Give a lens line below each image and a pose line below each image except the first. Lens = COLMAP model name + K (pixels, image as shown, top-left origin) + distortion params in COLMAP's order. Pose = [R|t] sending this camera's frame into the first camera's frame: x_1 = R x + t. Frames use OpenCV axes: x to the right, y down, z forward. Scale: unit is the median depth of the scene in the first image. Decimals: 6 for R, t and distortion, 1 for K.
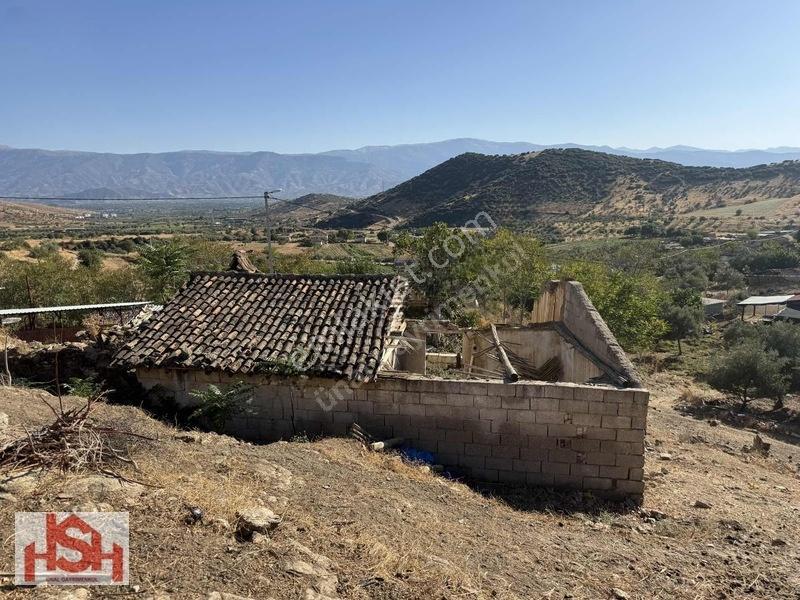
lens RADIAL K [[567.7, 0, 403.5], [0, 567.7, 296.0], [0, 0, 1]] dist [0.065027, -0.091987]
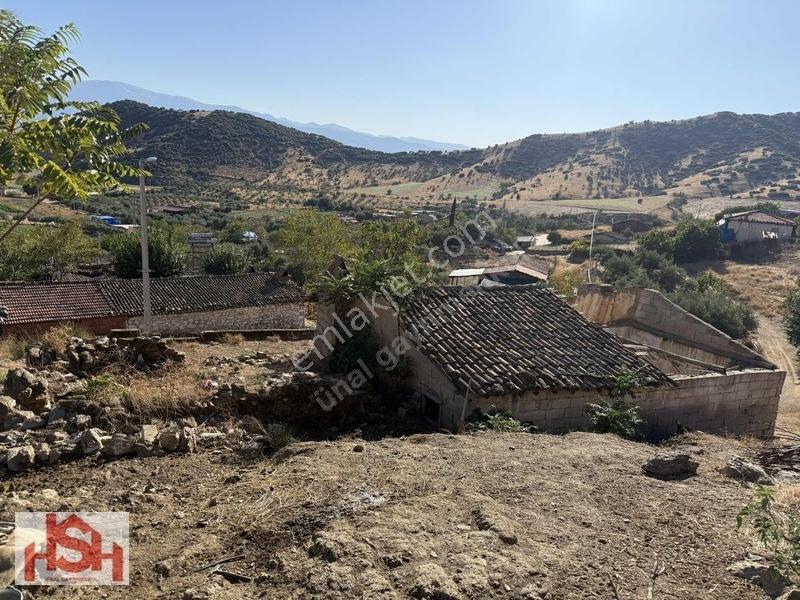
lens RADIAL K [[559.4, 0, 396.9], [0, 559.4, 301.5], [0, 0, 1]] dist [0.139732, -0.285789]
pose [[0.844454, -0.034054, 0.534545, -0.533646], [-0.004386, 0.997504, 0.070477, -0.052292], [-0.535611, -0.061859, 0.842196, 0.118693]]
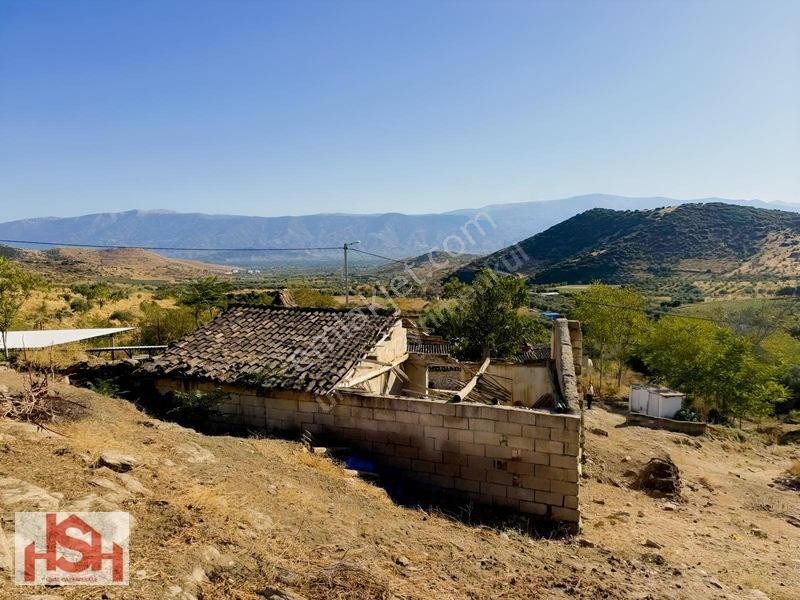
lens RADIAL K [[568.6, 0, 397.9], [0, 568.6, 296.4], [0, 0, 1]] dist [0.064645, -0.091760]
pose [[0.974817, 0.015606, -0.222460, 0.140590], [-0.037571, 0.994782, -0.094850, 0.025423], [0.219819, 0.100820, 0.970317, -0.034192]]
